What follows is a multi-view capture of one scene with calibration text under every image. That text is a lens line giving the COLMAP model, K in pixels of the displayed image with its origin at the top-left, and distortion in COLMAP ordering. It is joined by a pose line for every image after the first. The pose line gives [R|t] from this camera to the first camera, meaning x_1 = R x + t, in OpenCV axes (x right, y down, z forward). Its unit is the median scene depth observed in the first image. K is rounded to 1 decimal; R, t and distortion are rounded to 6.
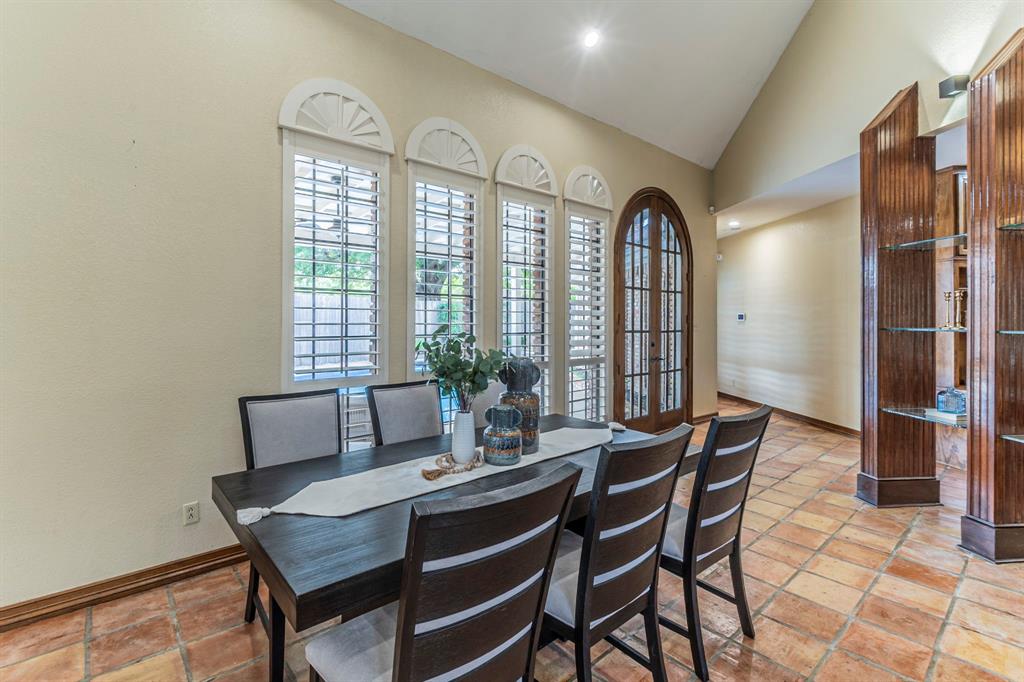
lens RADIAL K [[452.0, 0, 510.1], [0, 452.0, 326.3], [0, 0, 1]] dist [0.001048, 0.000001]
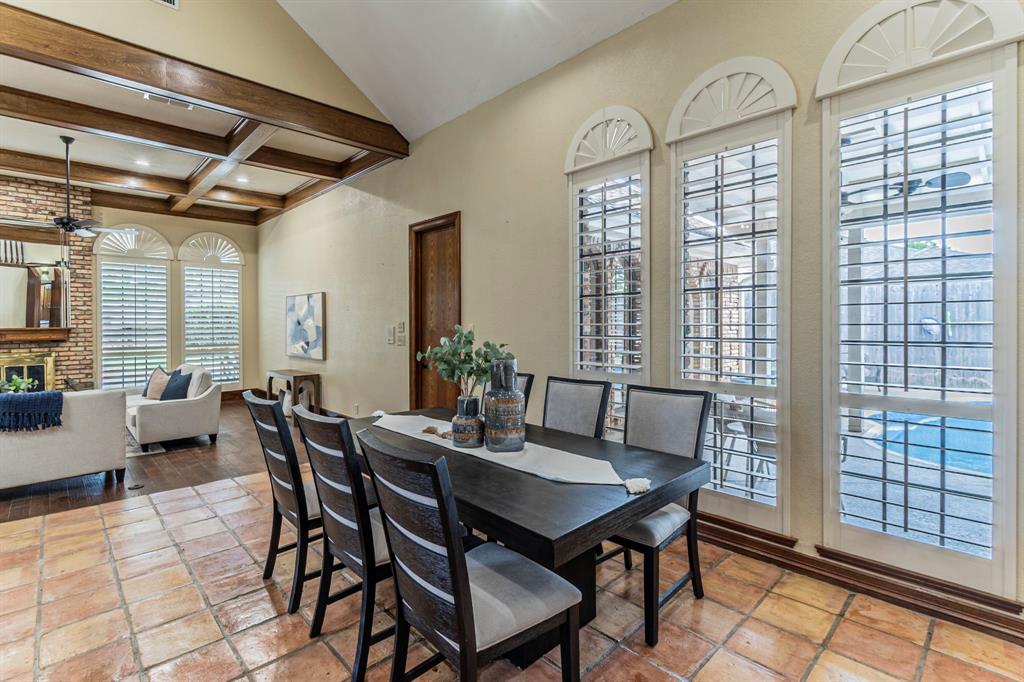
lens RADIAL K [[479.9, 0, 507.8], [0, 479.9, 329.8], [0, 0, 1]] dist [-0.001535, -0.000354]
pose [[0.044063, 0.012764, -0.998947, 0.667953], [0.000707, 0.999918, 0.012808, -0.007977], [0.999029, -0.001271, 0.044050, 0.580055]]
